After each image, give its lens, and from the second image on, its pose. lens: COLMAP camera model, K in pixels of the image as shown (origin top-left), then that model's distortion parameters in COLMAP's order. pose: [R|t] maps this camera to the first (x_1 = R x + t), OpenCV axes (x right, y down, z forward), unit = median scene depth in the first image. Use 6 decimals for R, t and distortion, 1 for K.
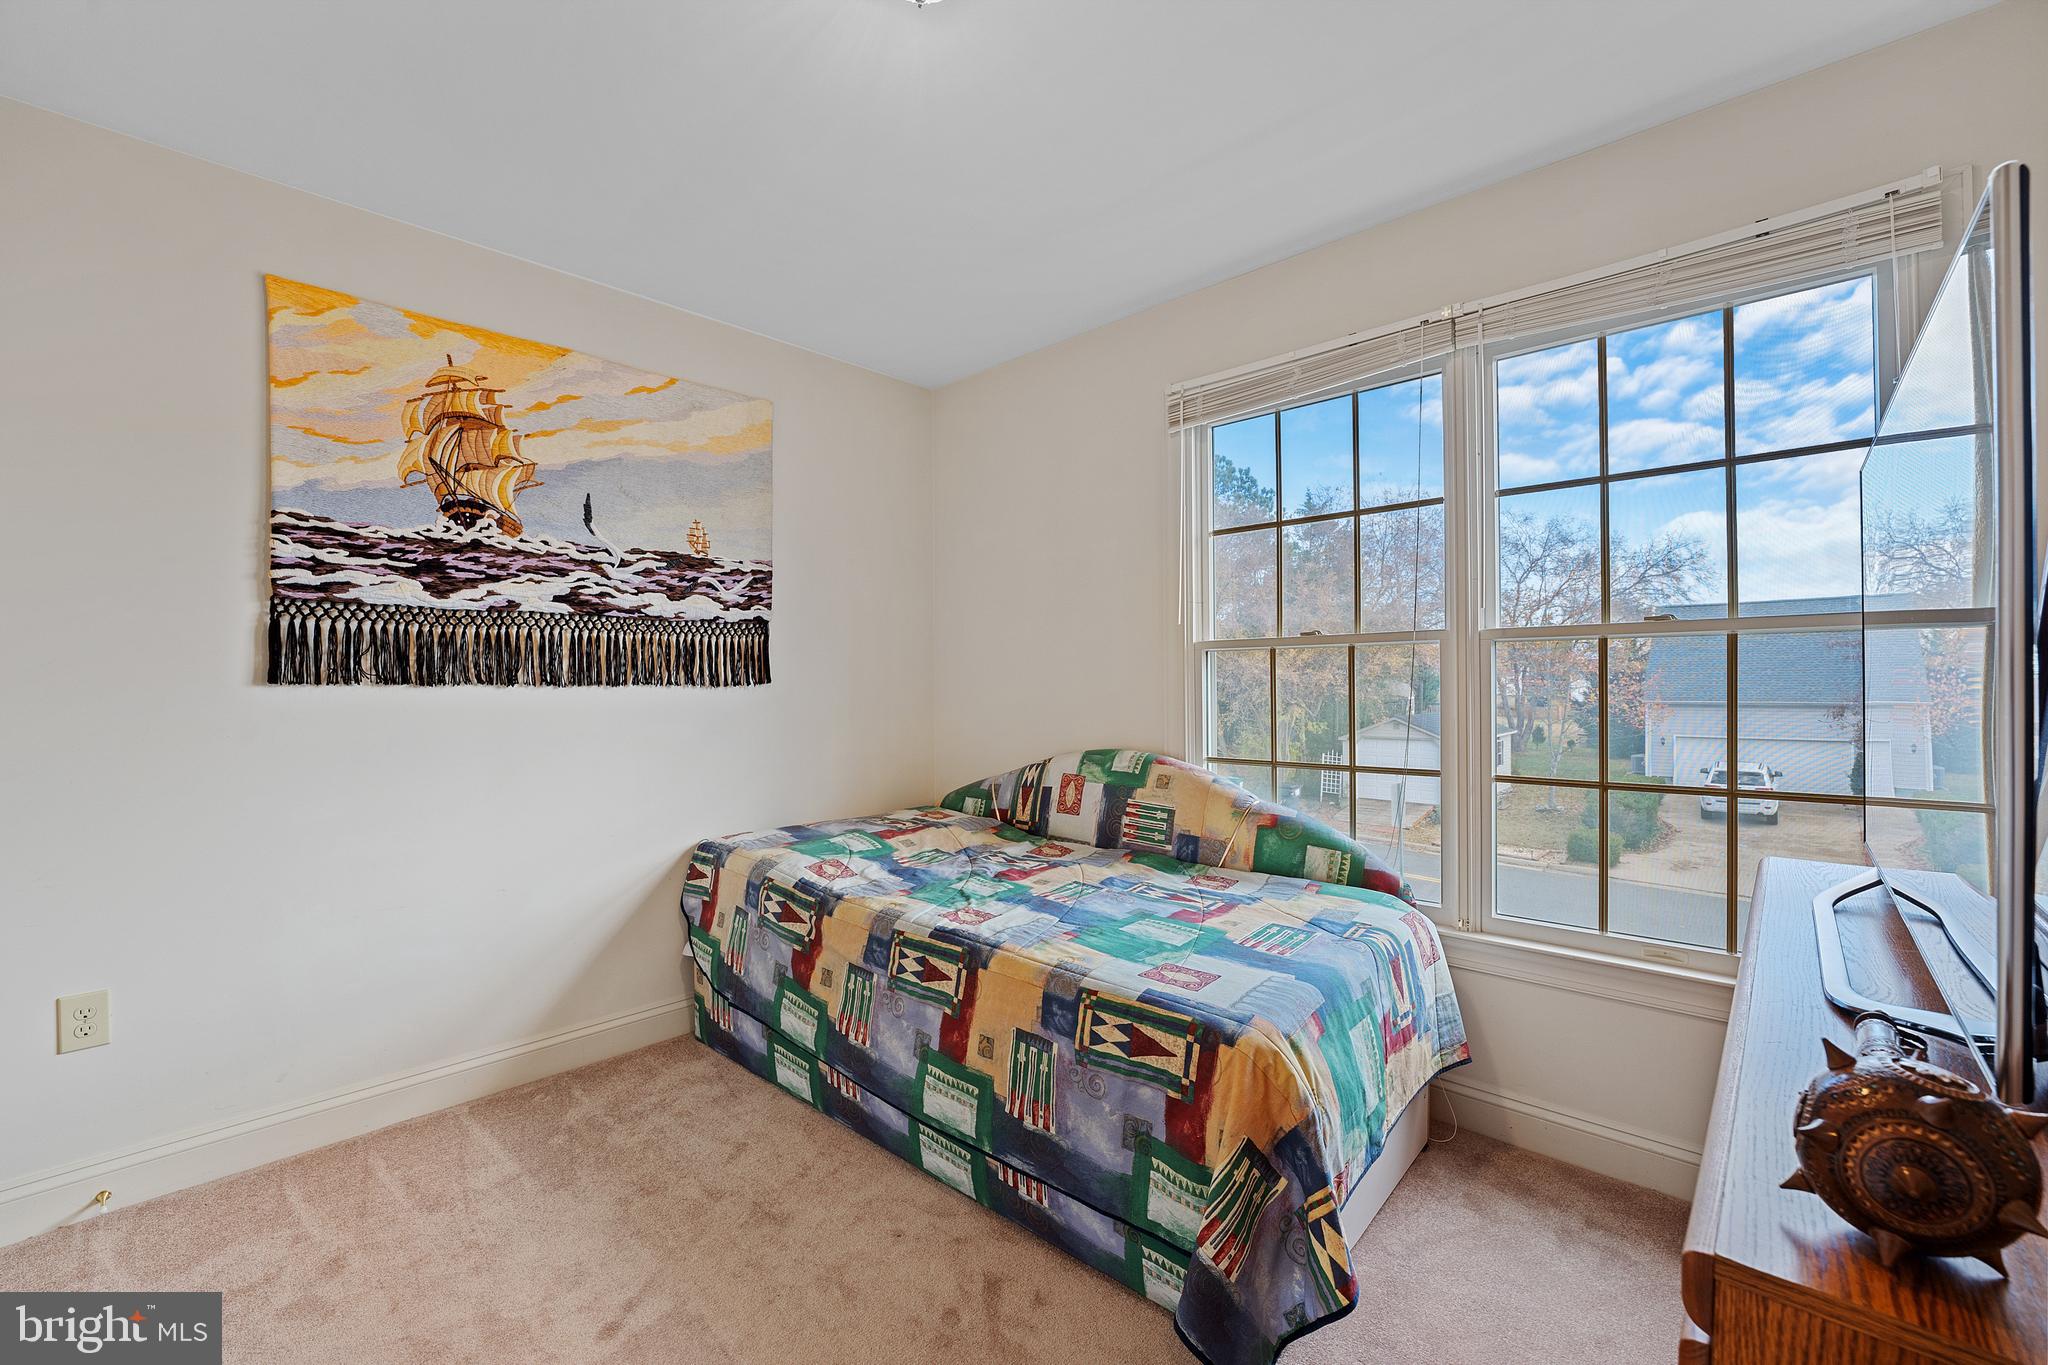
lens RADIAL K [[837.1, 0, 1020.2], [0, 837.1, 673.2], [0, 0, 1]] dist [-0.028743, 0.004047]
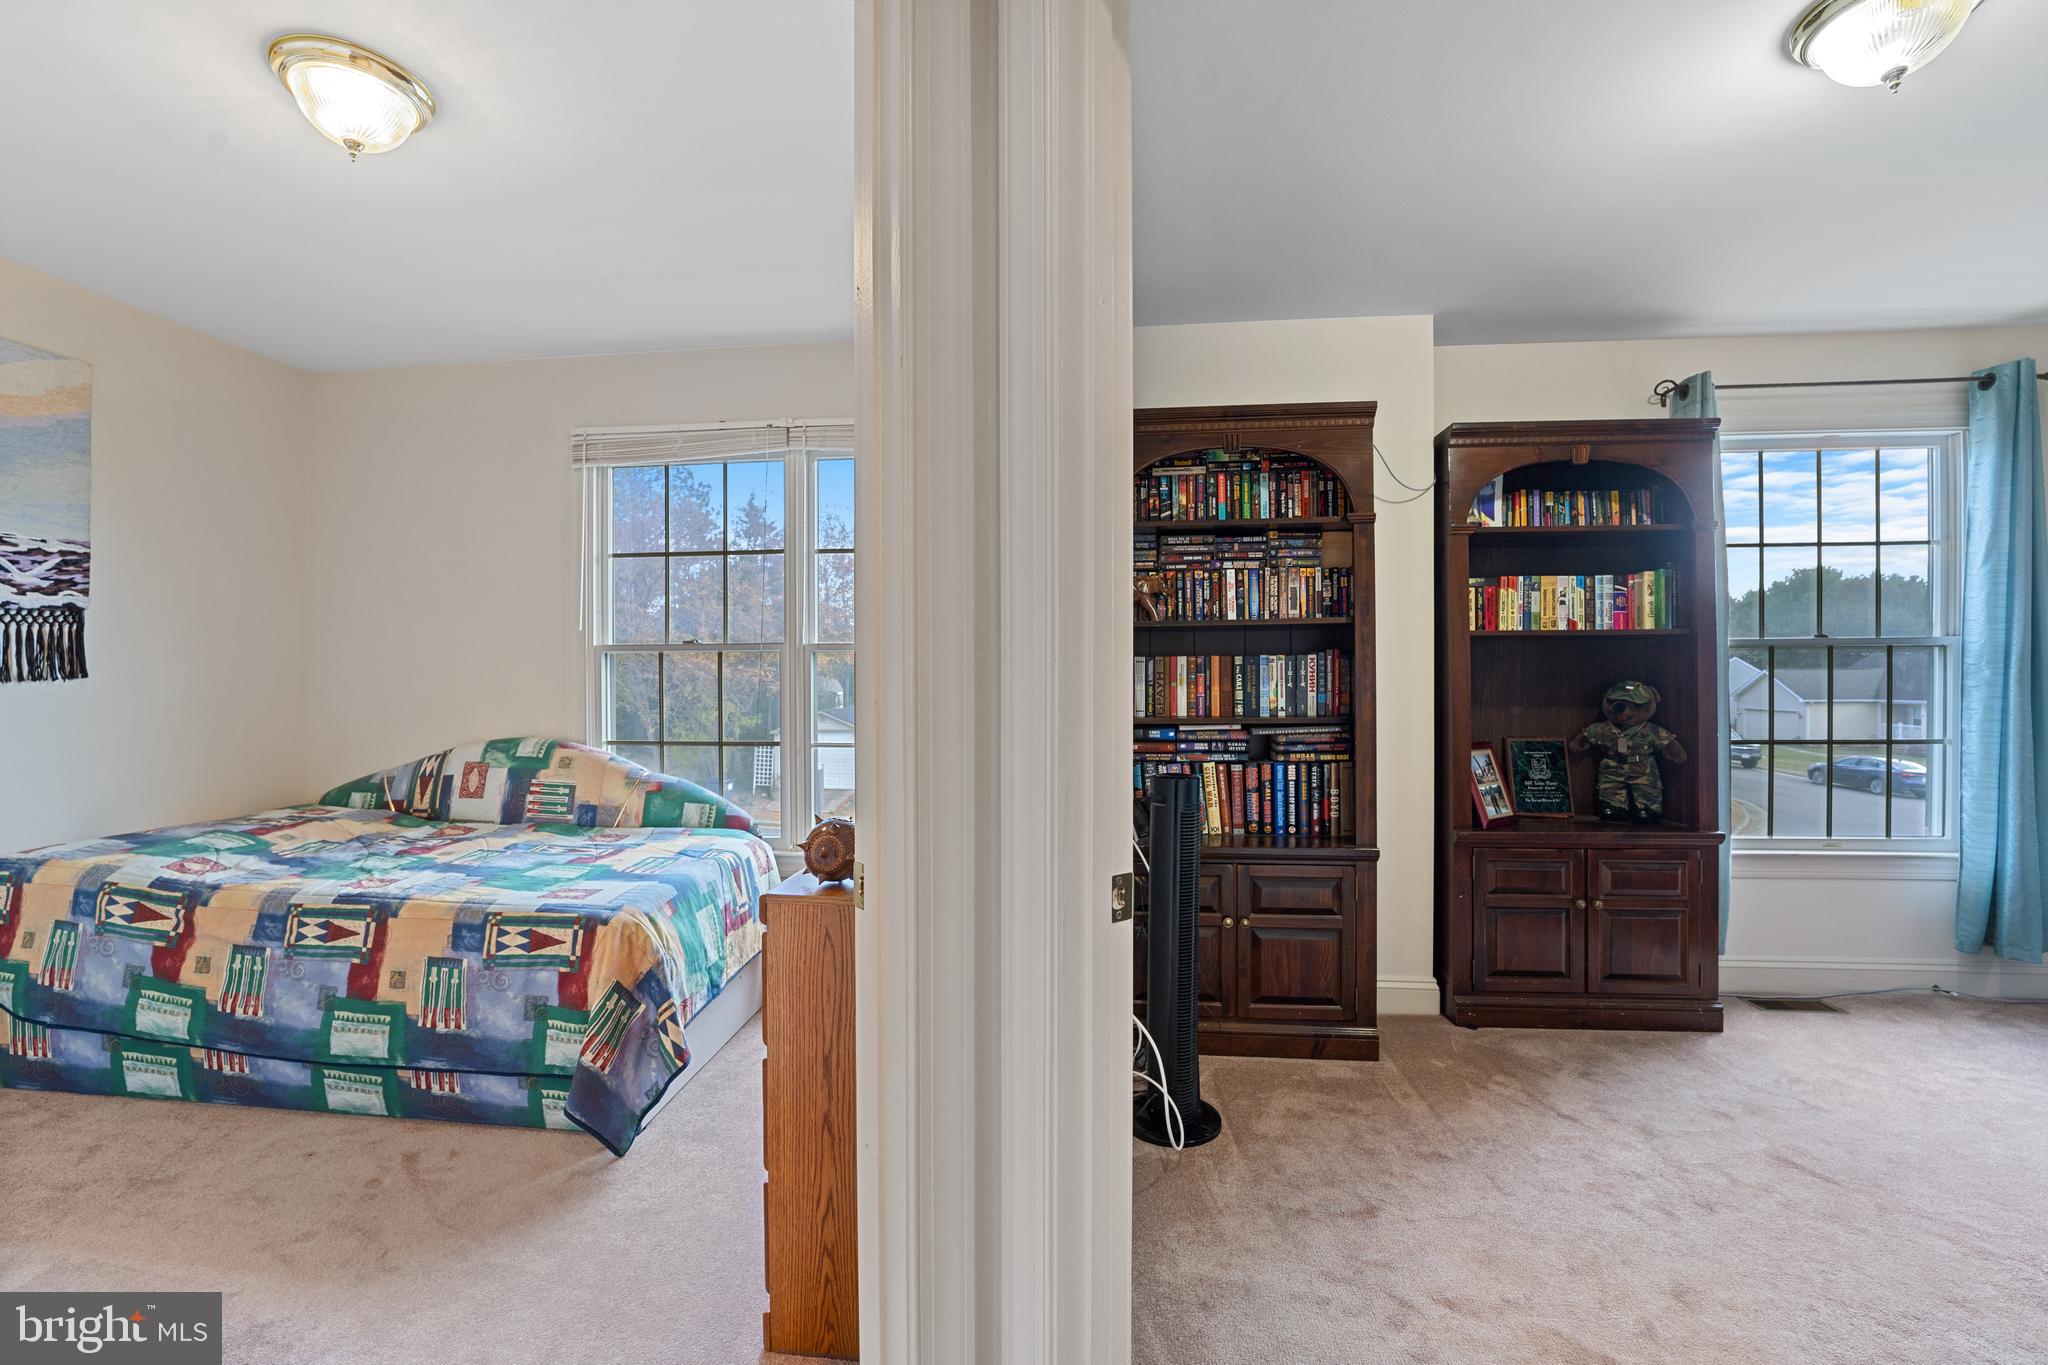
lens RADIAL K [[857.1, 0, 1024.2], [0, 857.1, 685.8], [0, 0, 1]] dist [-0.025895, 0.000729]
pose [[0.800482, -0.000726, 0.599357, -0.039784], [-0.011205, 0.999806, 0.016177, -0.007832], [-0.599253, -0.019666, 0.800318, -0.454240]]
